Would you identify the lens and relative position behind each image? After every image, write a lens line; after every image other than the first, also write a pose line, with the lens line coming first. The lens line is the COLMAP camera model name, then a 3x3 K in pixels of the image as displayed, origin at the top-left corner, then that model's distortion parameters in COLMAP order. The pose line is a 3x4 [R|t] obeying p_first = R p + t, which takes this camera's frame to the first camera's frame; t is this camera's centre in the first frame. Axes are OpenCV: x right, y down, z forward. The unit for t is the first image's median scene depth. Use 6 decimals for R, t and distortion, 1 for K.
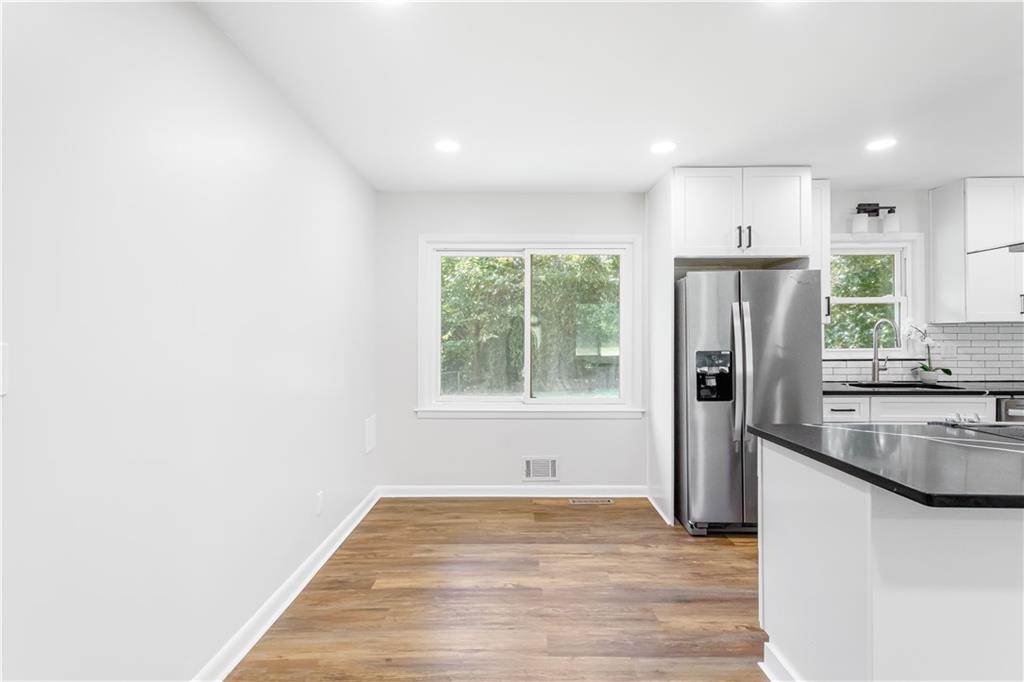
lens RADIAL K [[492.9, 0, 511.0], [0, 492.9, 333.8], [0, 0, 1]] dist [-0.000226, 0.005058]
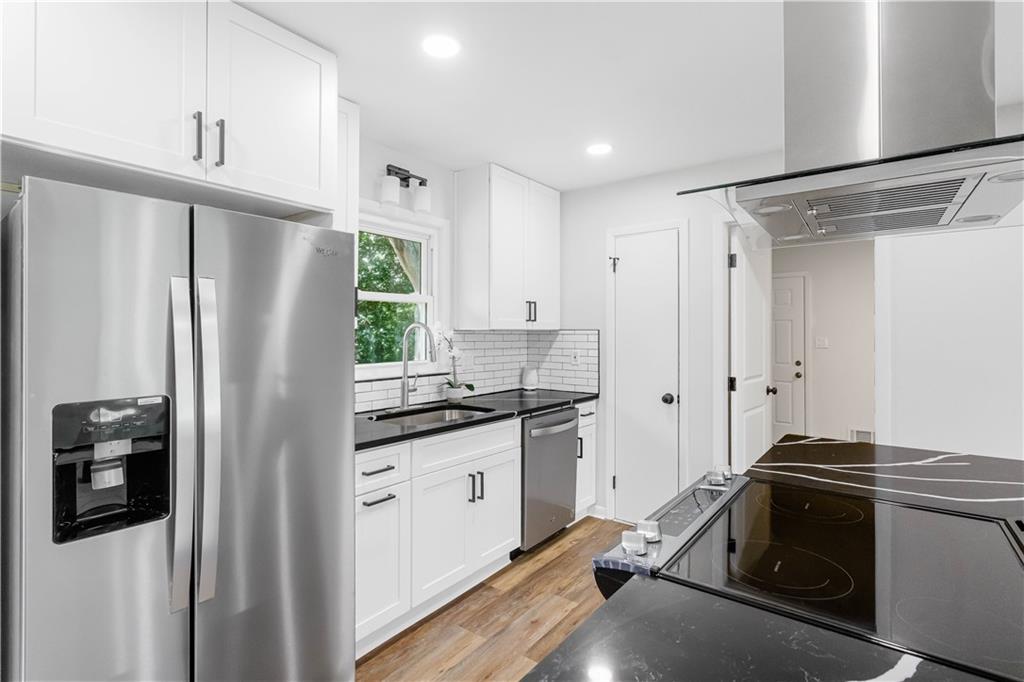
lens RADIAL K [[492.9, 0, 508.6], [0, 492.9, 332.4], [0, 0, 1]] dist [-0.000226, 0.005058]
pose [[0.598084, 0.007982, 0.801394, 0.244910], [-0.009437, 0.999951, -0.002916, -0.015974], [-0.801378, -0.005818, 0.598130, 0.448040]]
